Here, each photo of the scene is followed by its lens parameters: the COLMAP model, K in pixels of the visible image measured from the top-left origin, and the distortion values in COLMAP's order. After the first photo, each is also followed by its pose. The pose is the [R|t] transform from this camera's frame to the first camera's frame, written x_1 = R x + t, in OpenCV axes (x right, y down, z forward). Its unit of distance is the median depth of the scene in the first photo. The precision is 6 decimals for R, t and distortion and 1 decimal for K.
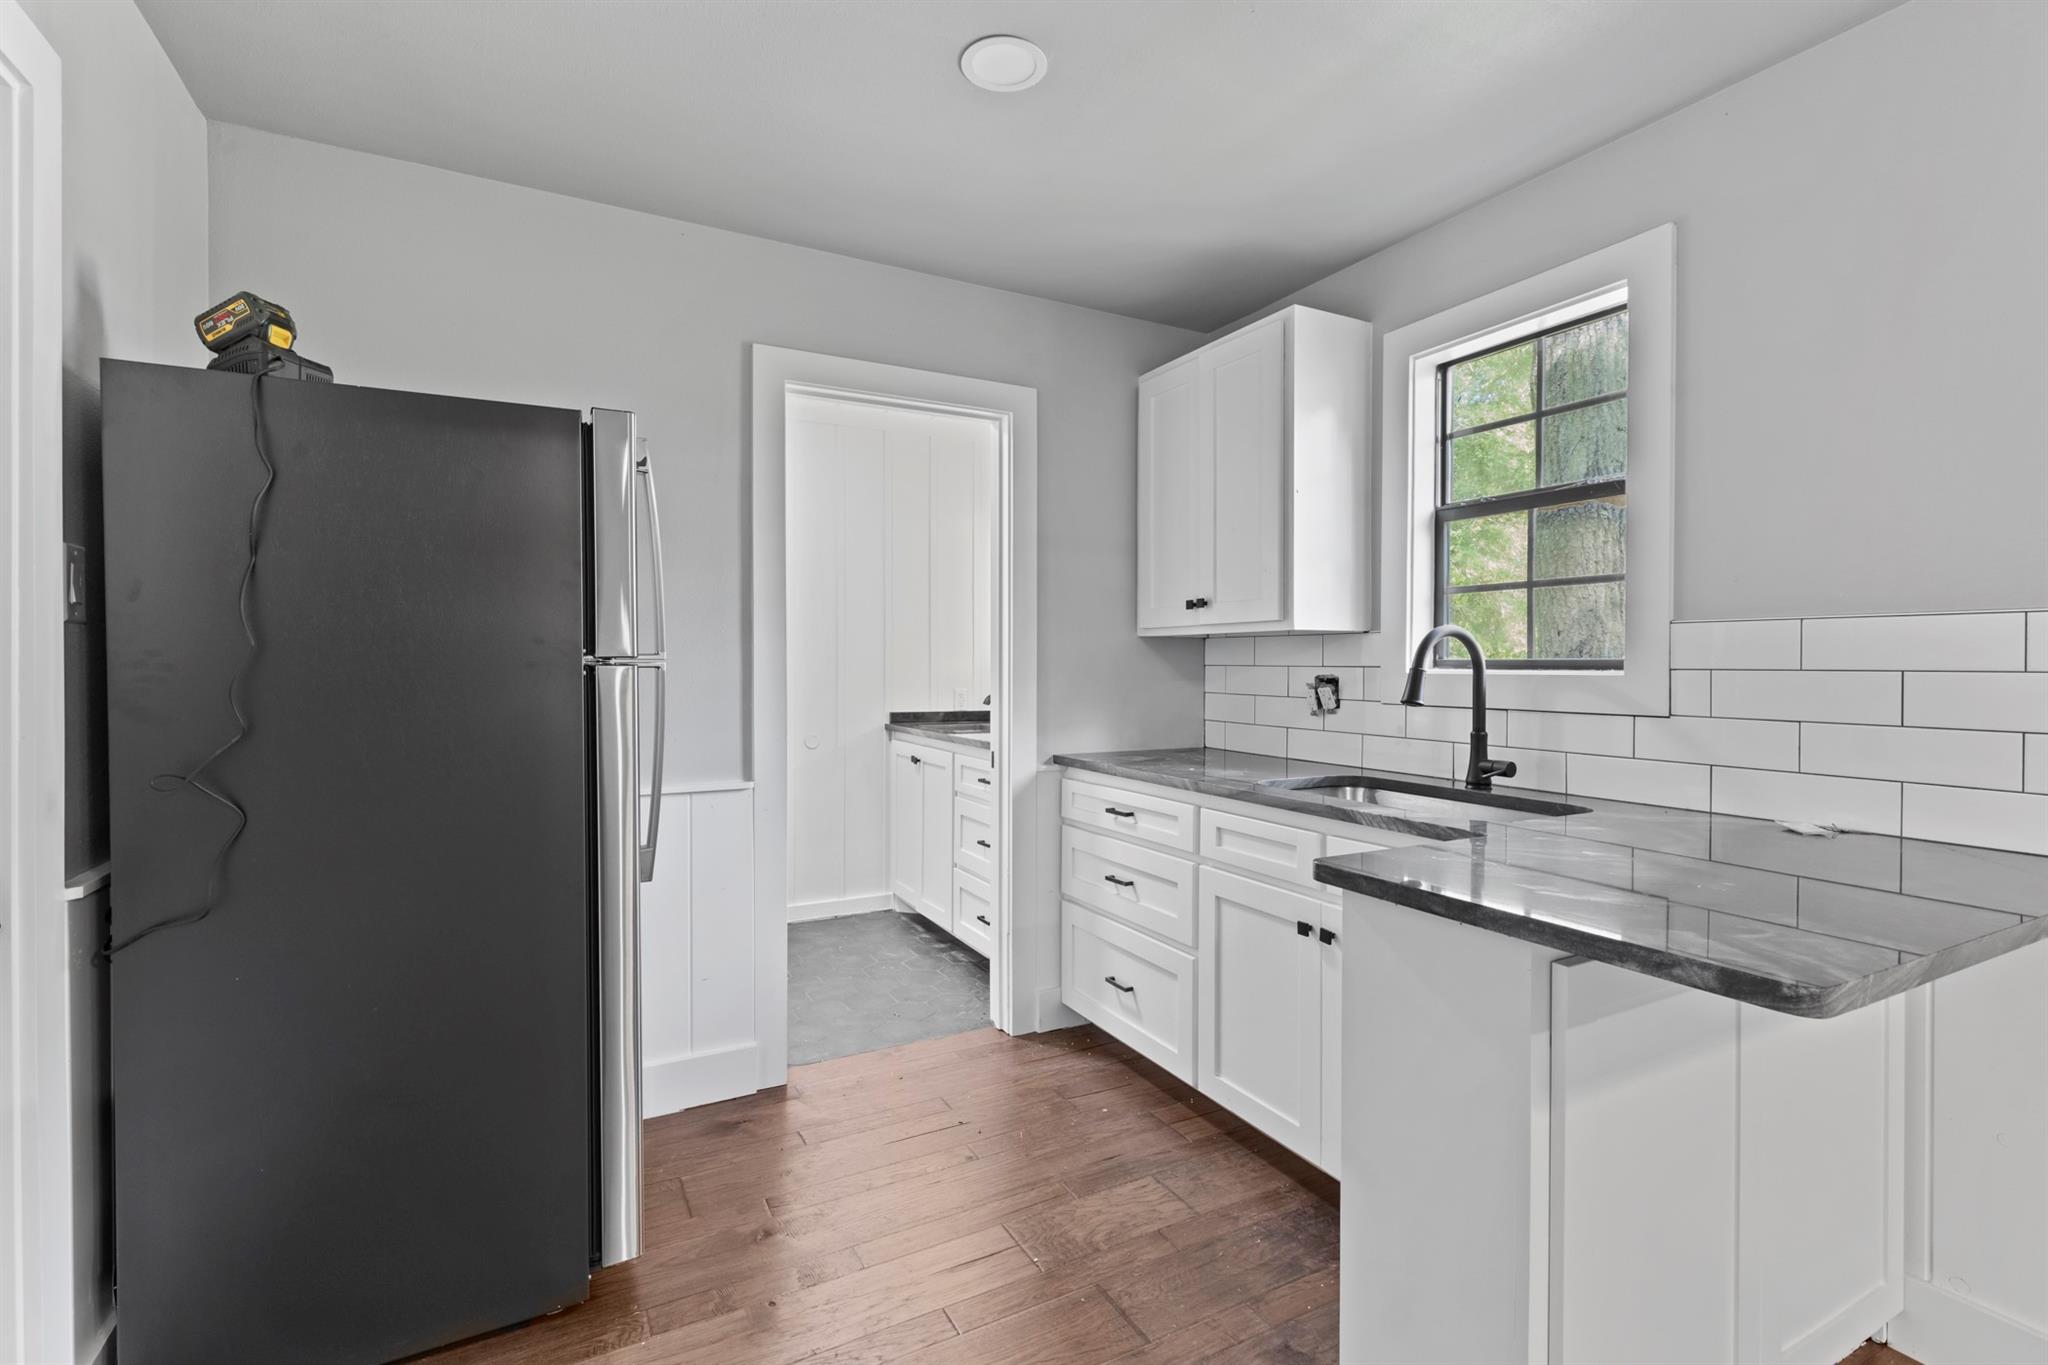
lens RADIAL K [[928.3, 0, 1050.4], [0, 928.3, 670.5], [0, 0, 1]] dist [0.002712, 0.000261]
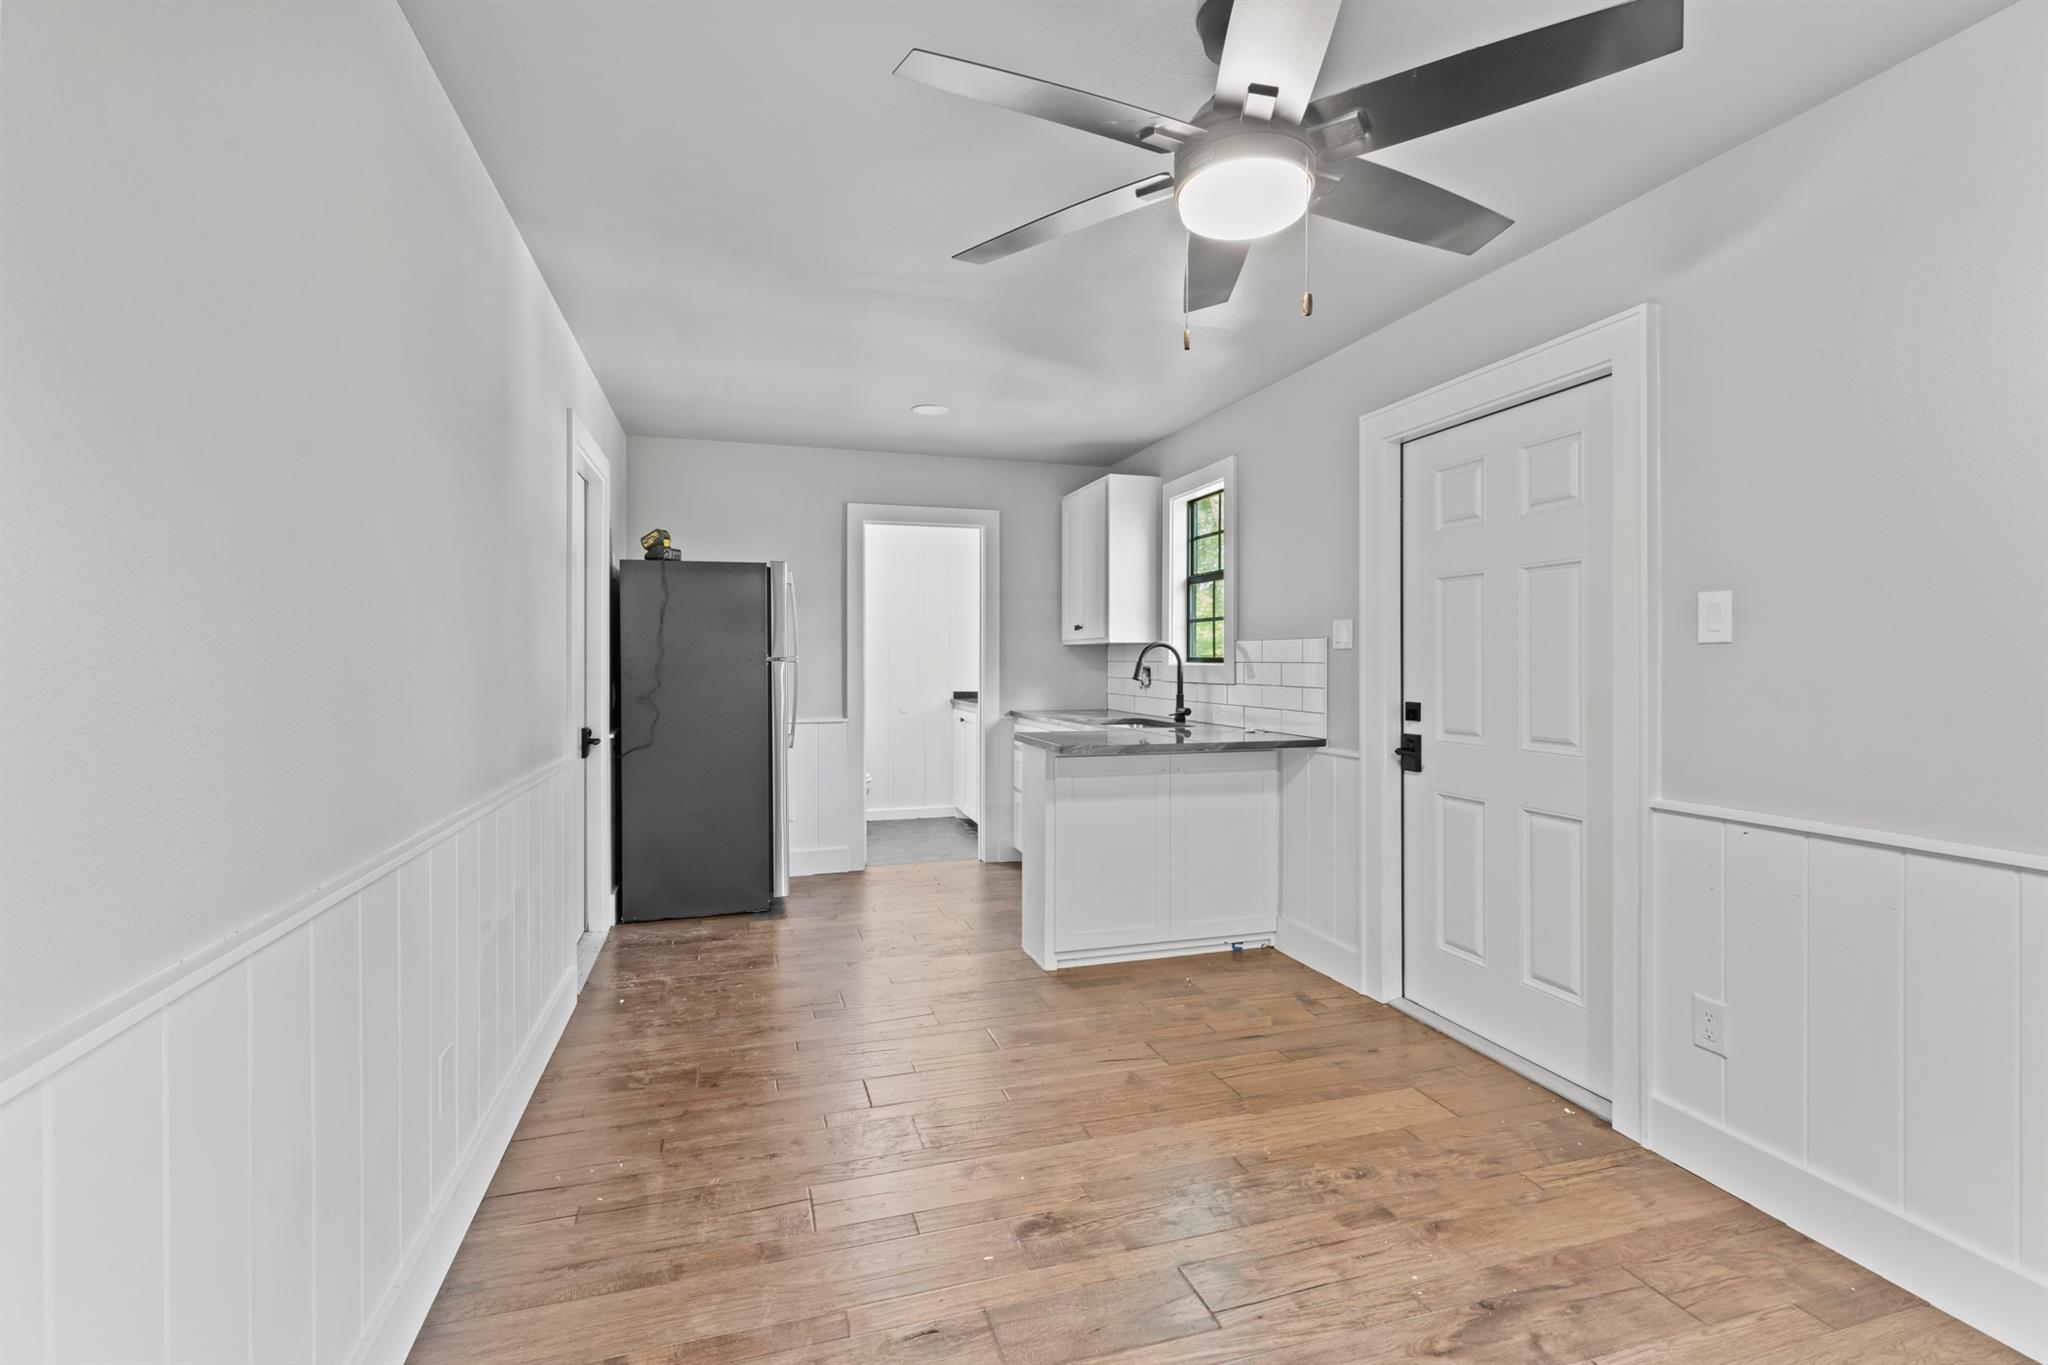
lens RADIAL K [[913.0, 0, 1021.0], [0, 913.0, 660.5], [0, 0, 1]] dist [-0.000151, 0.000198]
pose [[0.977222, -0.001479, -0.212216, 0.474496], [-0.000302, 0.999965, -0.008361, 0.009122], [0.212221, 0.008235, 0.977187, -0.869315]]
